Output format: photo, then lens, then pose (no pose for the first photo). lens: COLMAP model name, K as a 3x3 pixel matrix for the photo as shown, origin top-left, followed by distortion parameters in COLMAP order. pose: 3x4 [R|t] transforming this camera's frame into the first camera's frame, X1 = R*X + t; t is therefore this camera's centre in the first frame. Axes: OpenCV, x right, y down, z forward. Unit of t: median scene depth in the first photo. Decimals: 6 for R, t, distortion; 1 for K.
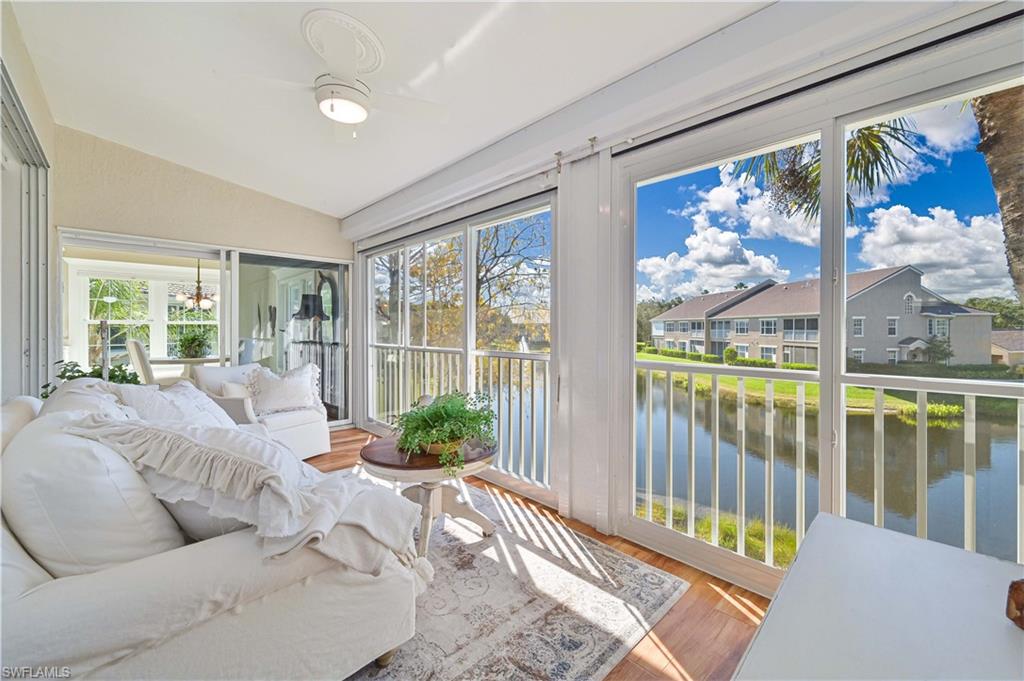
lens RADIAL K [[402.5, 0, 512.0], [0, 402.5, 334.7], [0, 0, 1]] dist [-0.000534, 0.000036]
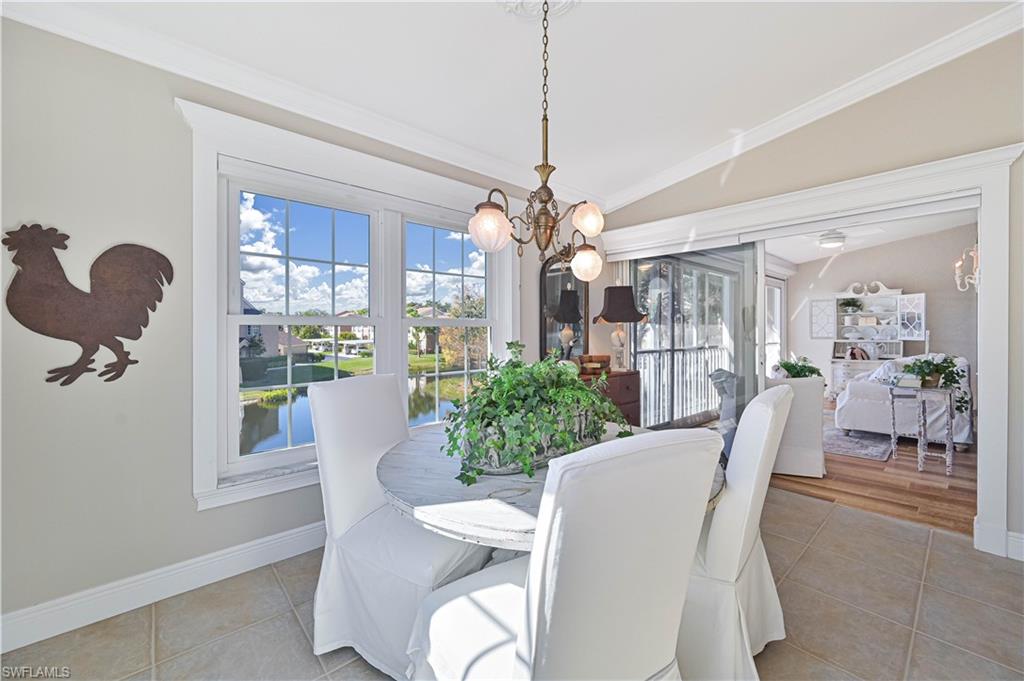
lens RADIAL K [[410.4, 0, 517.1], [0, 410.4, 330.8], [0, 0, 1]] dist [-0.000713, -0.000032]
pose [[0.024706, -0.003473, 0.999689, -1.956828], [0.014771, 0.999886, 0.003109, -0.042639], [-0.999586, 0.014690, 0.024755, 1.884992]]
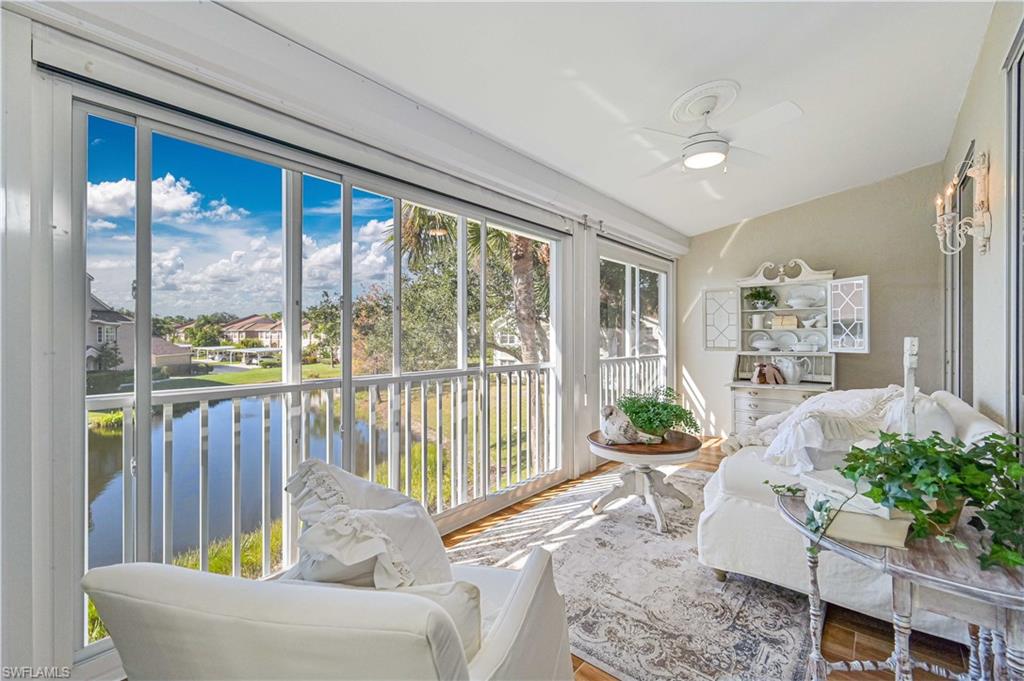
lens RADIAL K [[432.1, 0, 515.4], [0, 432.1, 337.3], [0, 0, 1]] dist [-0.000684, -0.000006]
pose [[-0.093084, -0.004004, 0.995650, -1.071960], [0.014813, 0.999876, 0.005406, -0.030167], [-0.995548, 0.015252, -0.093013, 1.093674]]
